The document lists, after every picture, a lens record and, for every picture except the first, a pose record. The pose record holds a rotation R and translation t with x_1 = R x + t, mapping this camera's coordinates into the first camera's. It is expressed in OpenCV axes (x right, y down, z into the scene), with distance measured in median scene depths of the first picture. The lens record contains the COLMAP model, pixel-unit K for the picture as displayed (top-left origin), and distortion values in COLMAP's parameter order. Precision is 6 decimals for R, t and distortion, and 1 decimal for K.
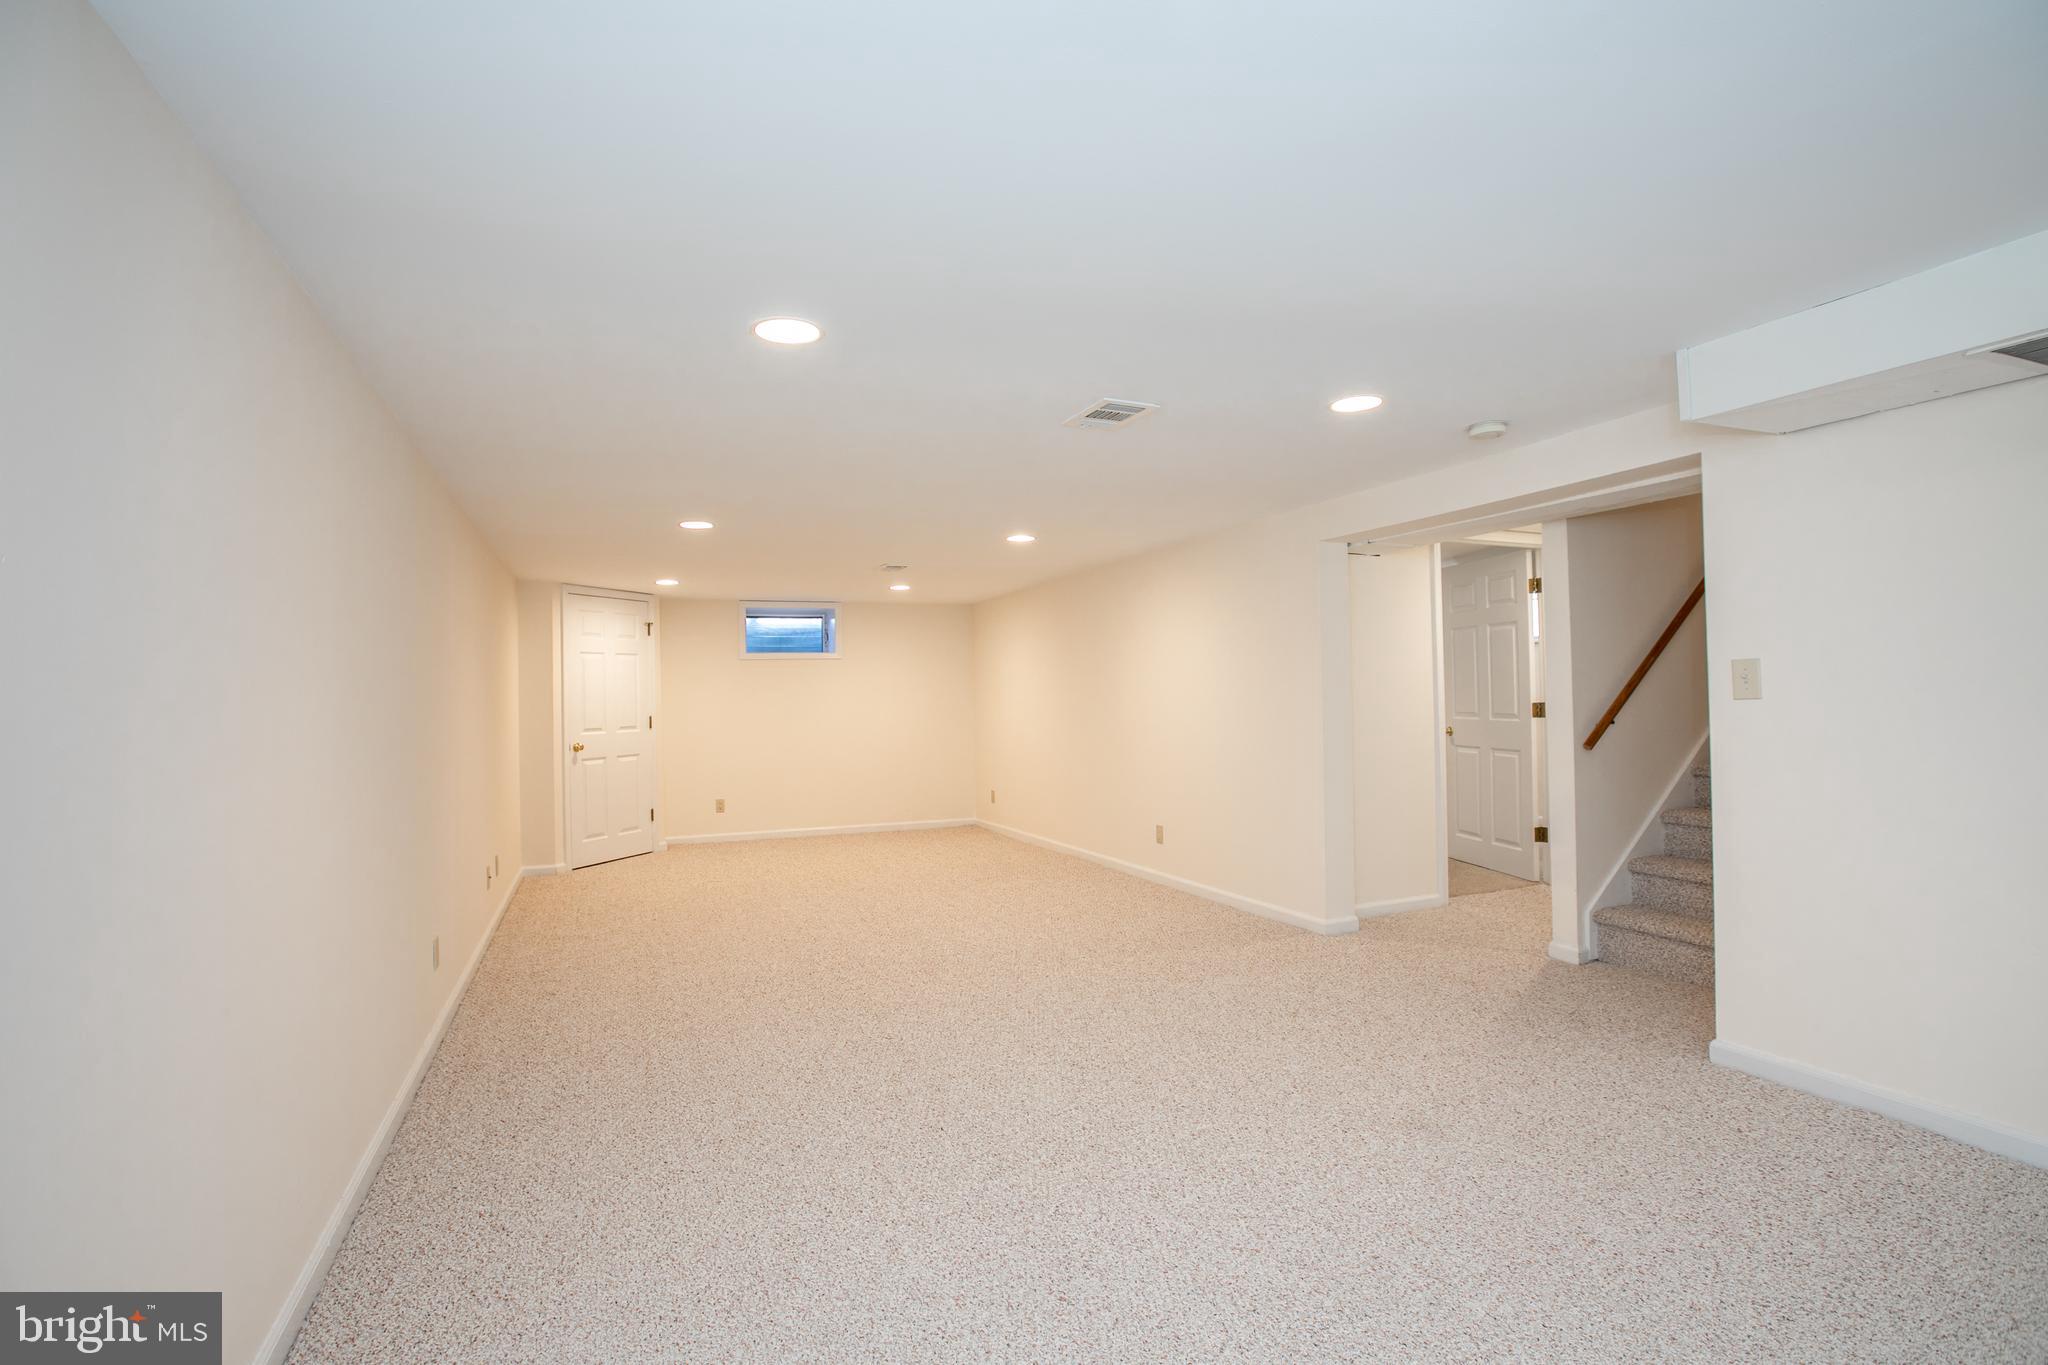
lens RADIAL K [[978.5, 0, 1017.1], [0, 978.5, 677.7], [0, 0, 1]] dist [-0.048073, 0.014977]
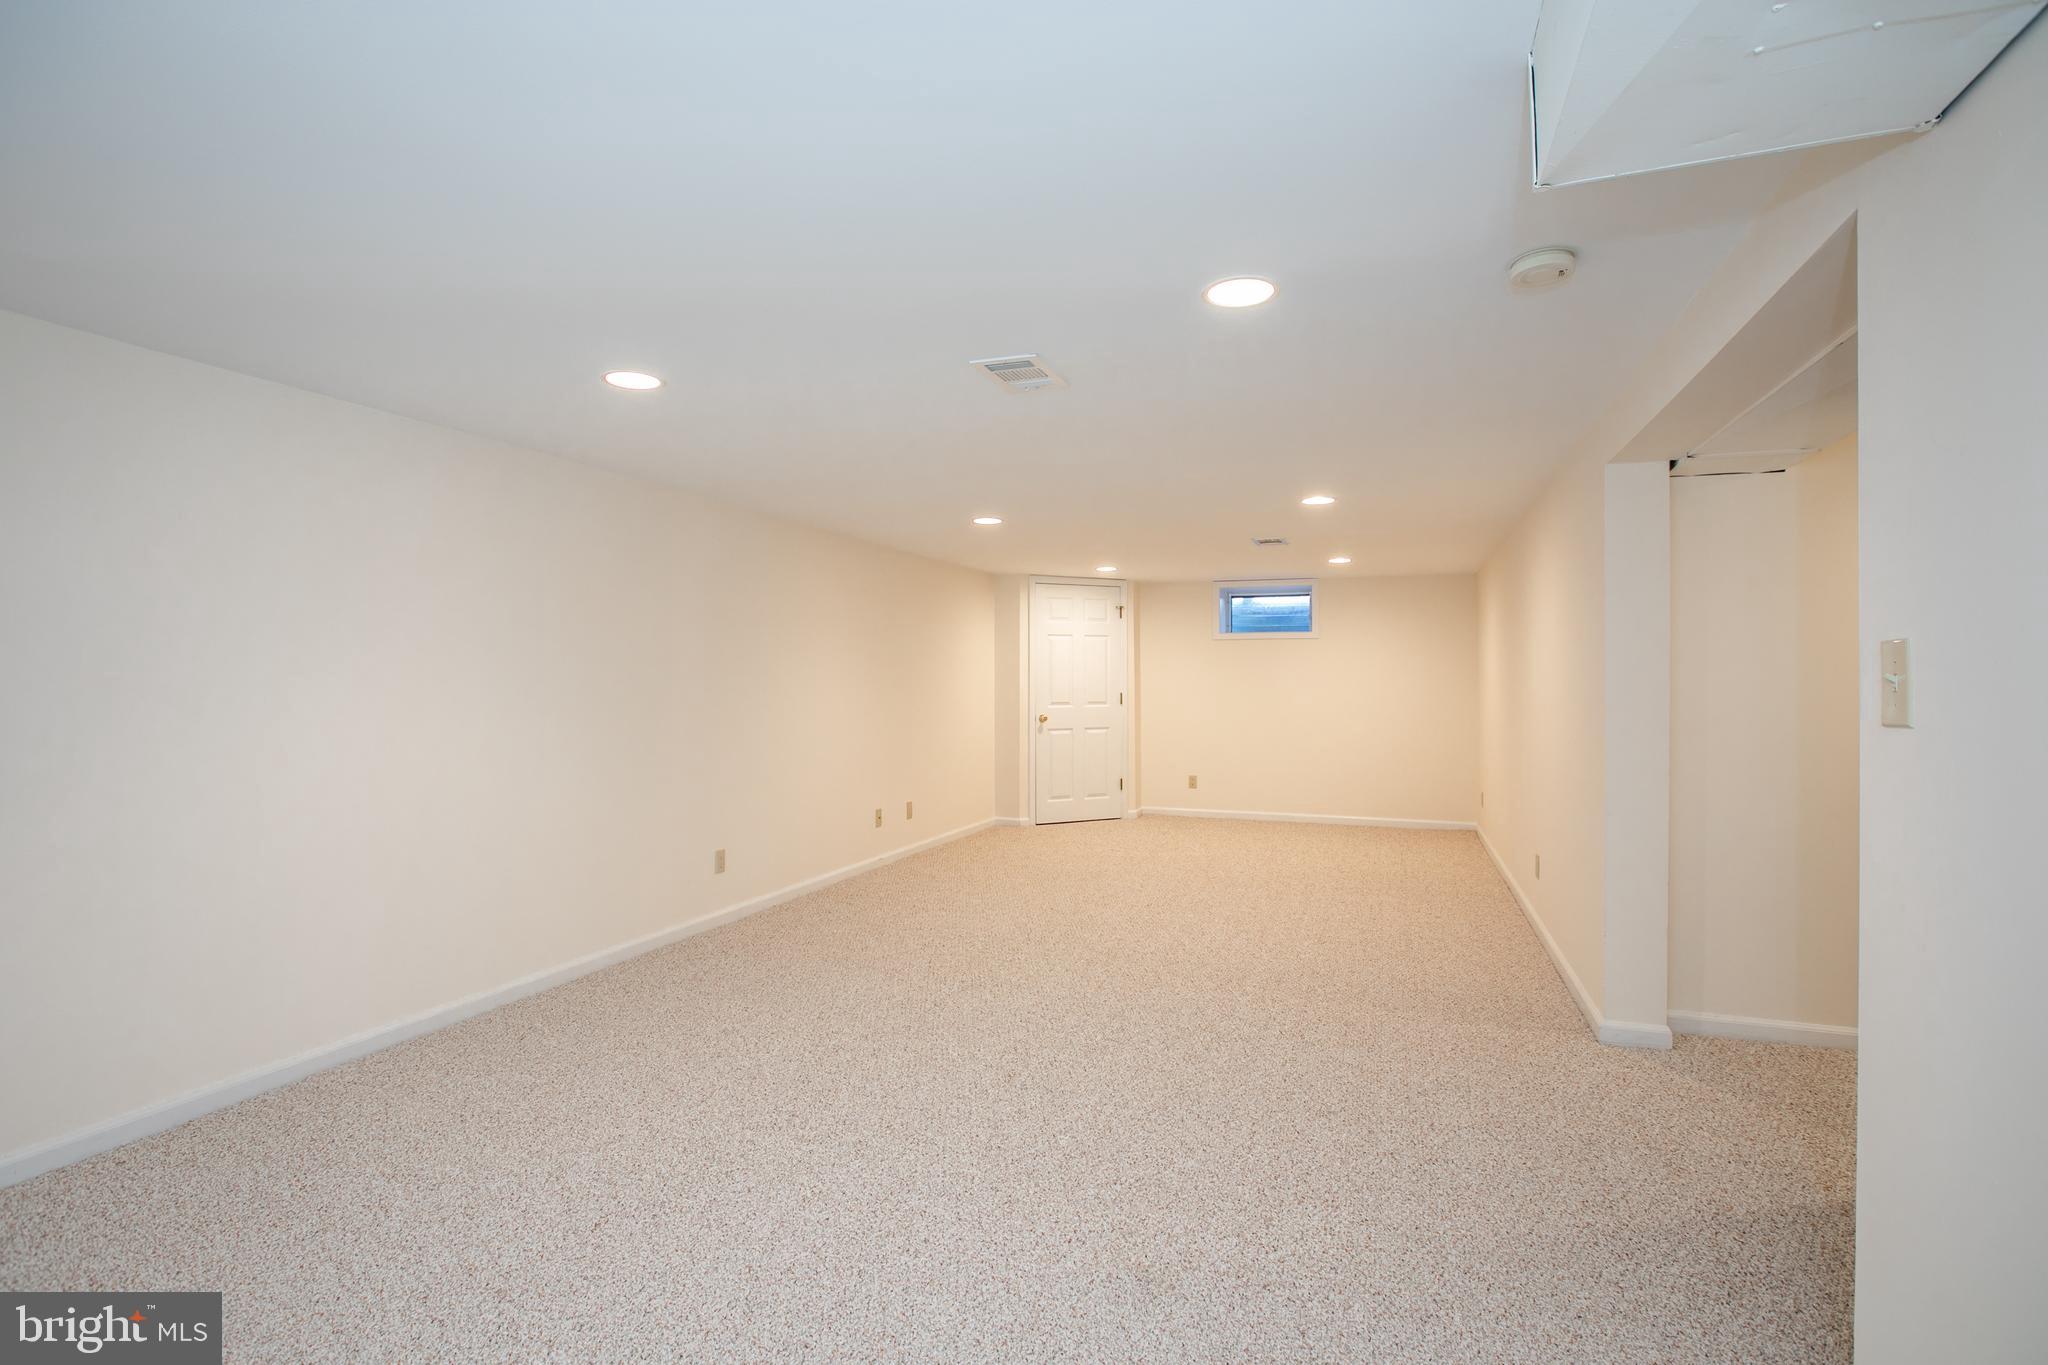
lens RADIAL K [[978.5, 0, 1024.4], [0, 978.5, 677.3], [0, 0, 1]] dist [-0.048073, 0.014977]
pose [[0.718109, 0.019819, -0.695648, 0.480581], [-0.003438, 0.999683, 0.024931, -0.007158], [0.695922, -0.015511, 0.717950, 0.230346]]
